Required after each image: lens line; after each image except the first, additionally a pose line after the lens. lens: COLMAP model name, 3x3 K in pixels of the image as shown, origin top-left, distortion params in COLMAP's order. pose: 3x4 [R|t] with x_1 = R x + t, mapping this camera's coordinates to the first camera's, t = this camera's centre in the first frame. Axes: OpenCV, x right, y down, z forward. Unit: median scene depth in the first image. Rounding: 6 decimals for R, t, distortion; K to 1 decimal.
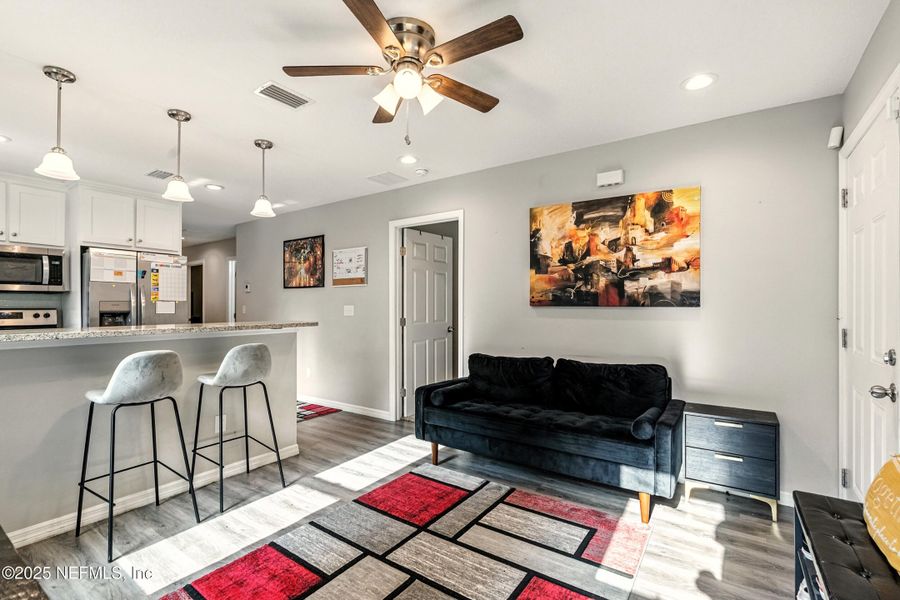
lens RADIAL K [[411.6, 0, 448.5], [0, 411.6, 302.3], [0, 0, 1]] dist [-0.012606, -0.000163]
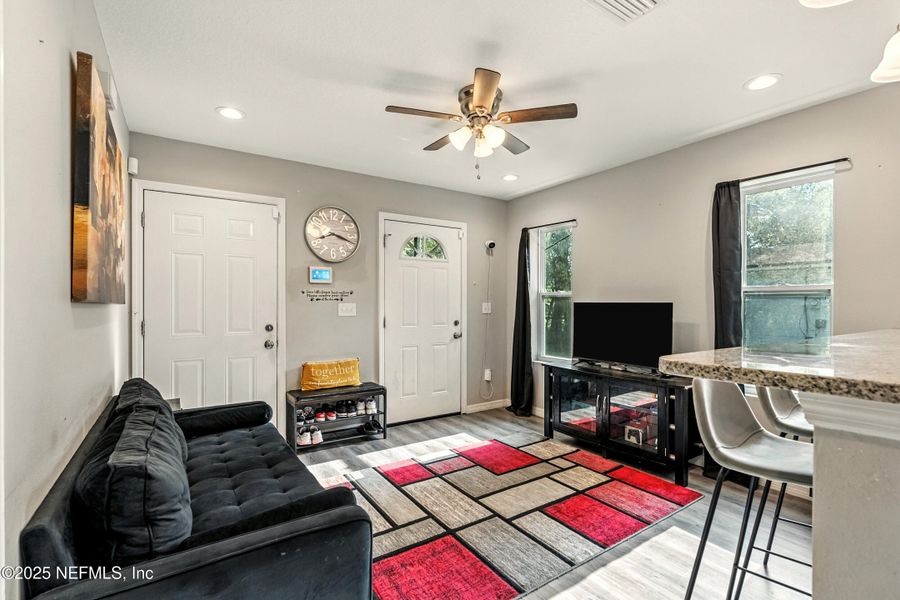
lens RADIAL K [[411.6, 0, 448.5], [0, 411.6, 302.3], [0, 0, 1]] dist [-0.012606, -0.000163]
pose [[-0.931257, -0.003903, 0.364341, -0.224652], [-0.006793, 0.999955, -0.006650, 0.007223], [-0.364299, -0.008668, -0.931242, 1.046506]]
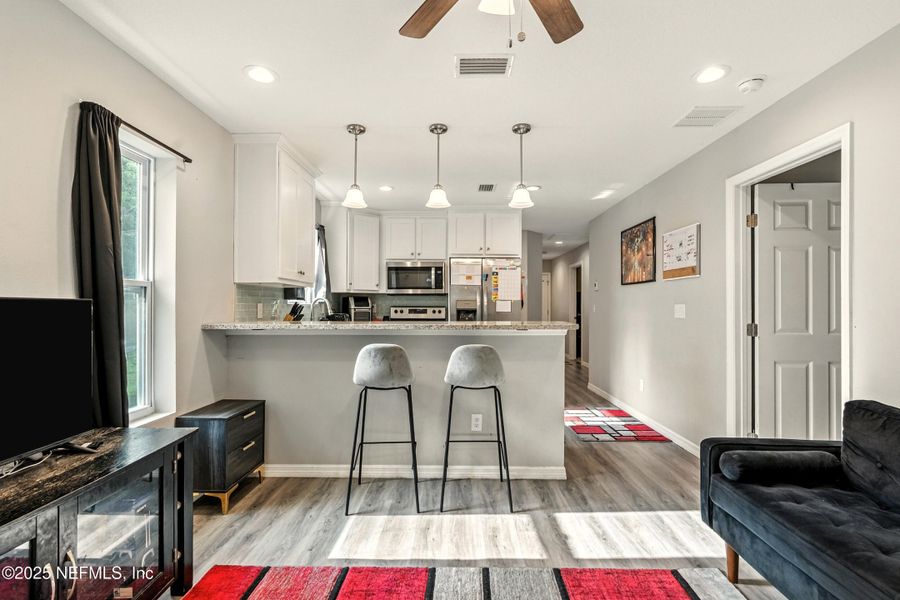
lens RADIAL K [[416.9, 0, 450.0], [0, 416.9, 300.0], [0, 0, 1]] dist [0.003265, 0.000255]
pose [[0.565090, -0.007552, -0.824995, 0.177718], [0.004509, 0.999971, -0.006065, 0.002493], [0.825017, -0.000293, 0.565108, 0.262675]]
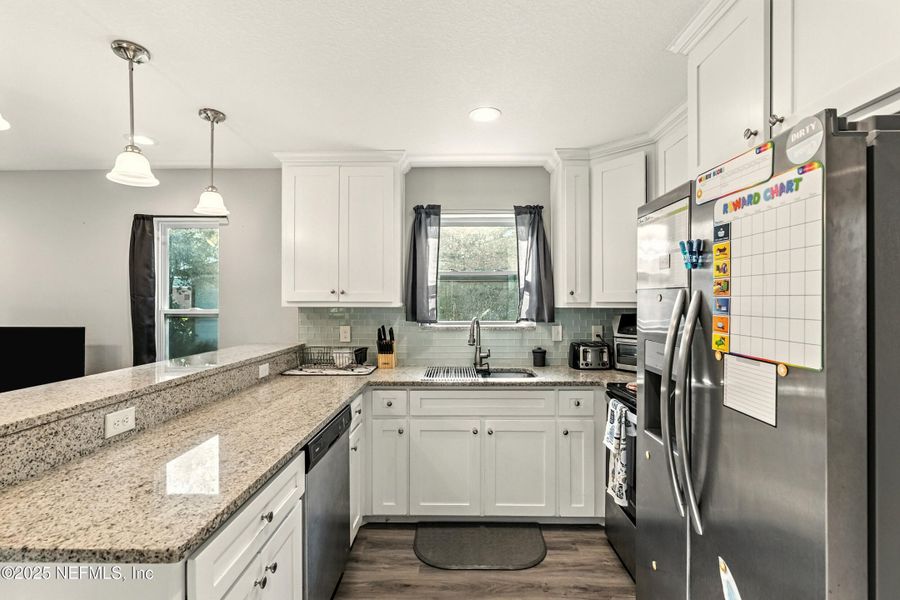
lens RADIAL K [[411.6, 0, 448.5], [0, 411.6, 302.3], [0, 0, 1]] dist [-0.012606, -0.000163]
pose [[-0.835038, 0.004772, -0.550171, -0.478175], [0.006680, 0.999977, -0.001465, -0.038220], [0.550152, -0.004898, -0.835050, 1.203839]]
